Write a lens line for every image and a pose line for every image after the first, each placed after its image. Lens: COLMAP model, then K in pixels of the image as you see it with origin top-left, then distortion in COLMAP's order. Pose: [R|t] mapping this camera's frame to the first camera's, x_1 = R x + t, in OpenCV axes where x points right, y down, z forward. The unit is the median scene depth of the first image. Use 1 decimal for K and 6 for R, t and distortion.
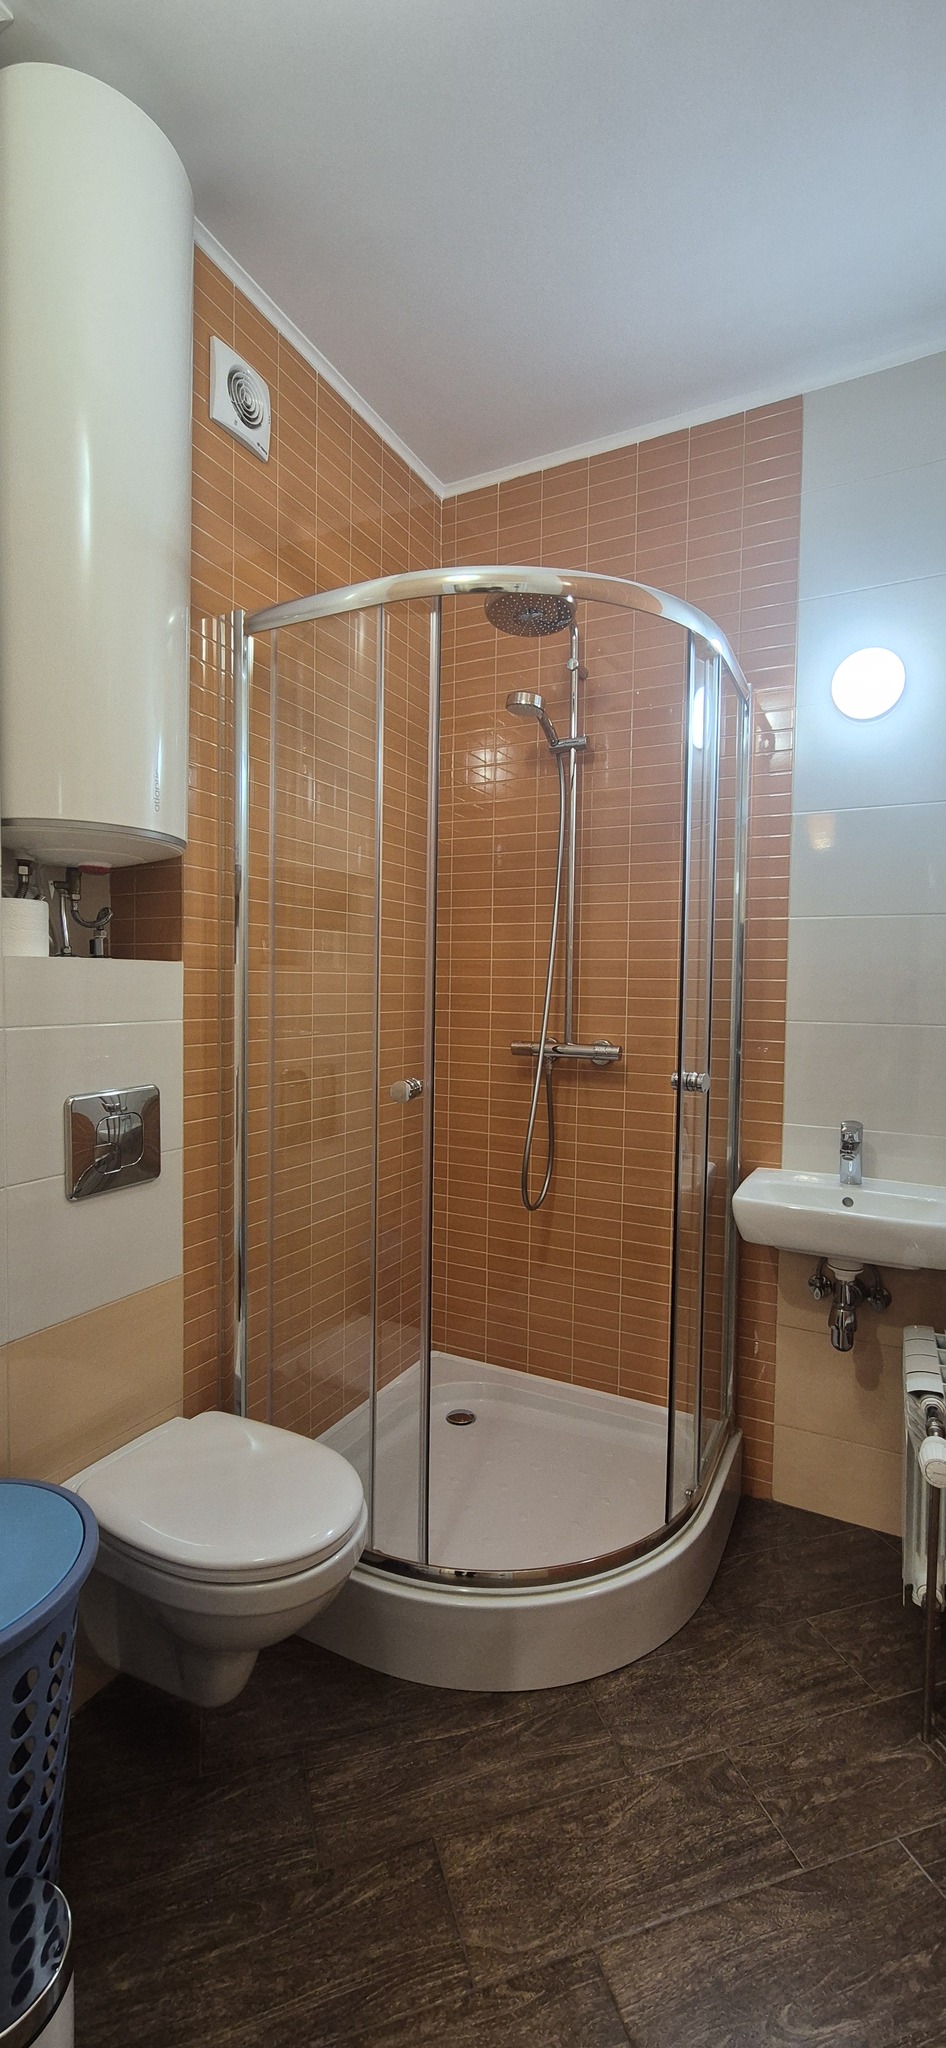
lens RADIAL K [[842.6, 0, 468.4], [0, 842.6, 1014.7], [0, 0, 1]] dist [0.000700, 0.001988]
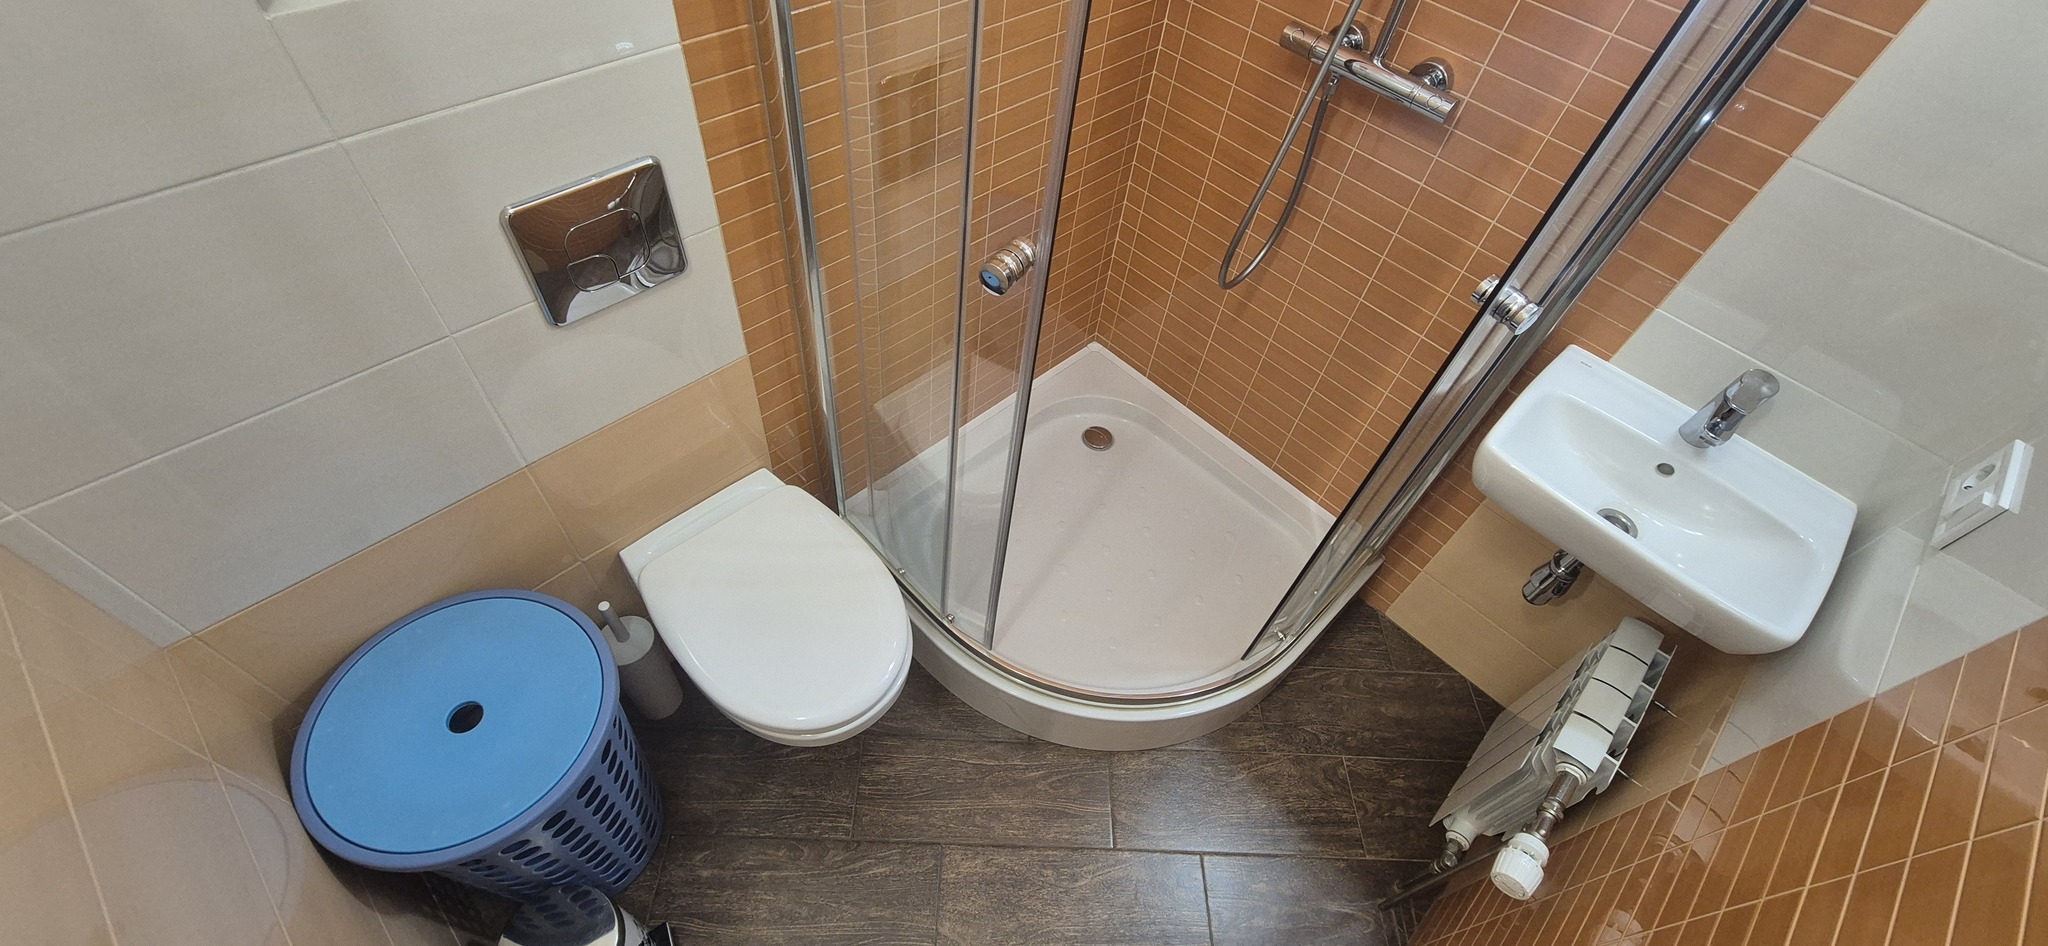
lens RADIAL K [[842.6, 0, 1019.9], [0, 842.6, 468.7], [0, 0, 1]] dist [0.000700, 0.001988]
pose [[0.948837, 0.287524, -0.130534, 0.061719], [-0.092319, 0.647915, 0.756097, -0.295923], [0.301971, -0.705362, 0.641310, 0.514426]]
